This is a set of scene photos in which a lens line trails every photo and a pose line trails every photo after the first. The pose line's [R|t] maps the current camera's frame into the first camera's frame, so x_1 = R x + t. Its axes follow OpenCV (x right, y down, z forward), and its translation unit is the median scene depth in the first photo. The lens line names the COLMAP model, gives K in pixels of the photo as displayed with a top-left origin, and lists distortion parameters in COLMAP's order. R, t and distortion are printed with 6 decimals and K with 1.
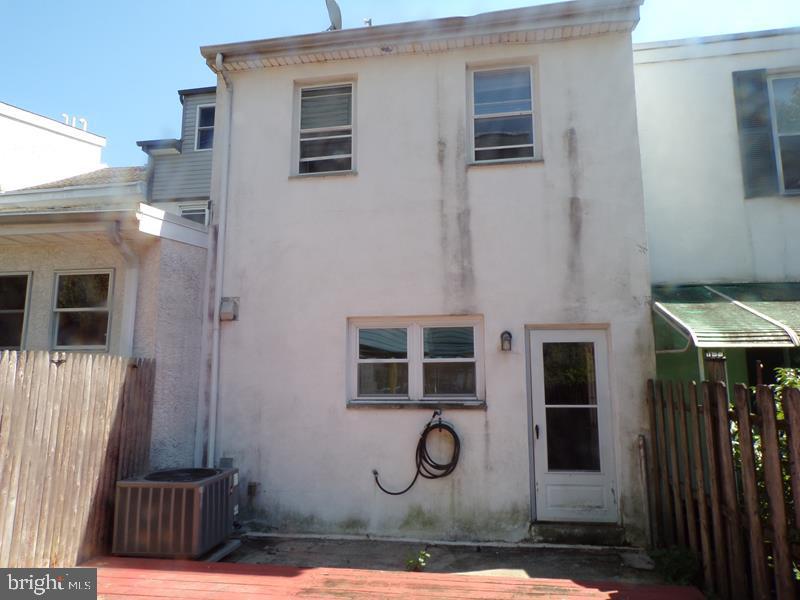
lens RADIAL K [[544.1, 0, 399.6], [0, 544.1, 295.4], [0, 0, 1]] dist [-0.005181, 0.011178]
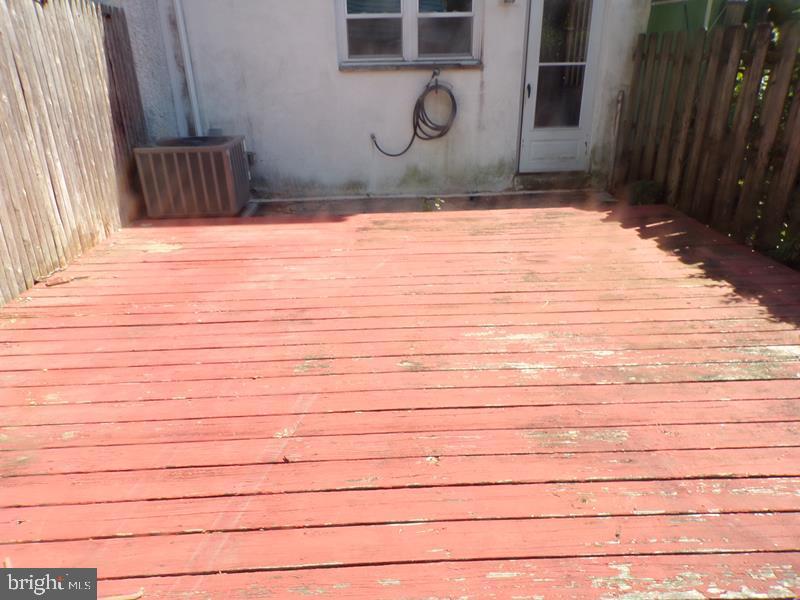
lens RADIAL K [[544.1, 0, 400.1], [0, 544.1, 301.7], [0, 0, 1]] dist [-0.005181, 0.011178]
pose [[0.978564, -0.092899, 0.183797, -0.218034], [-0.018765, 0.848540, 0.528798, 0.046084], [-0.205084, -0.520912, 0.828608, -0.029336]]
